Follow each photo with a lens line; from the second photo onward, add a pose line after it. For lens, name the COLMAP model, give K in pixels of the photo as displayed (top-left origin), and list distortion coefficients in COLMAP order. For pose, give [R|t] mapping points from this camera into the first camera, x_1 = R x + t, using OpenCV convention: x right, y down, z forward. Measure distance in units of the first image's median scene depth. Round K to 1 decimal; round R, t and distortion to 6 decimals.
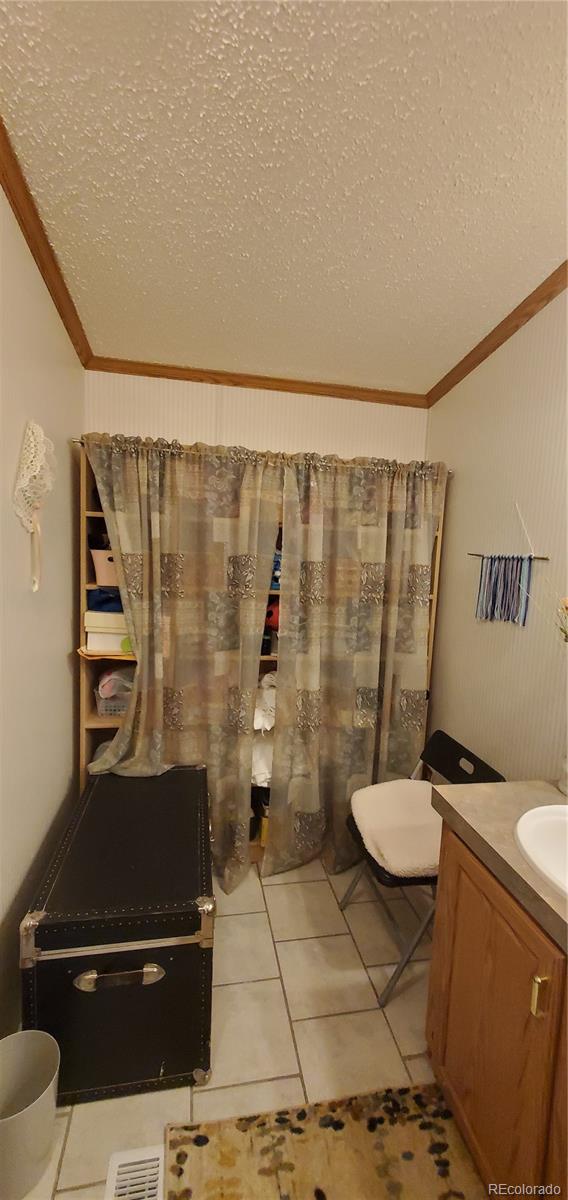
lens RADIAL K [[475.2, 0, 281.1], [0, 475.2, 599.7], [0, 0, 1]] dist [-0.000409, -0.001136]
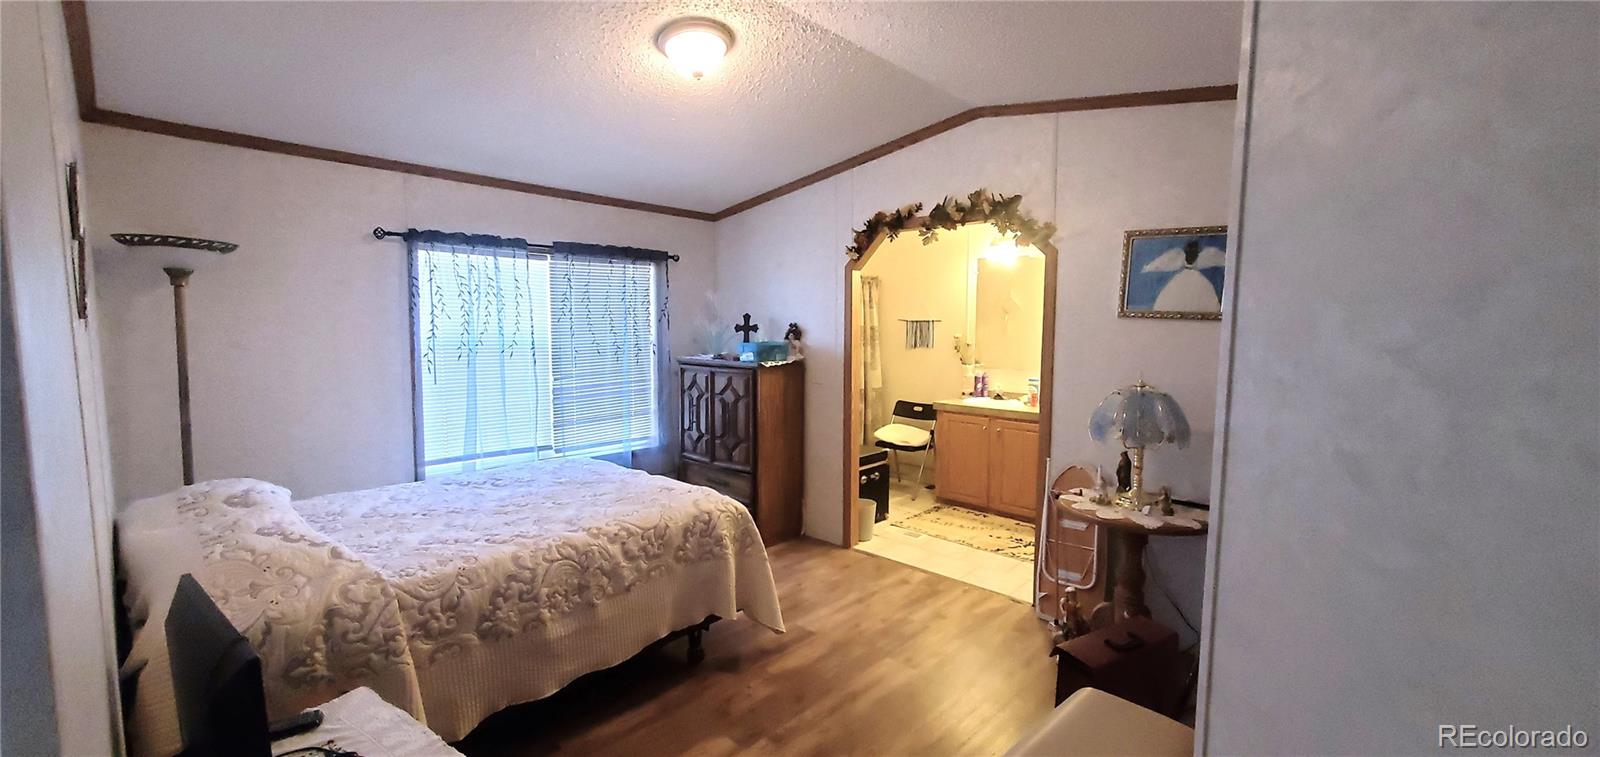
lens RADIAL K [[633.5, 0, 801.6], [0, 633.5, 377.7], [0, 0, 1]] dist [-0.000409, -0.001136]
pose [[0.804751, -0.089100, 0.586888, -1.960363], [0.091807, 0.995457, 0.025240, 0.062110], [-0.586470, 0.033569, 0.809275, -1.253593]]
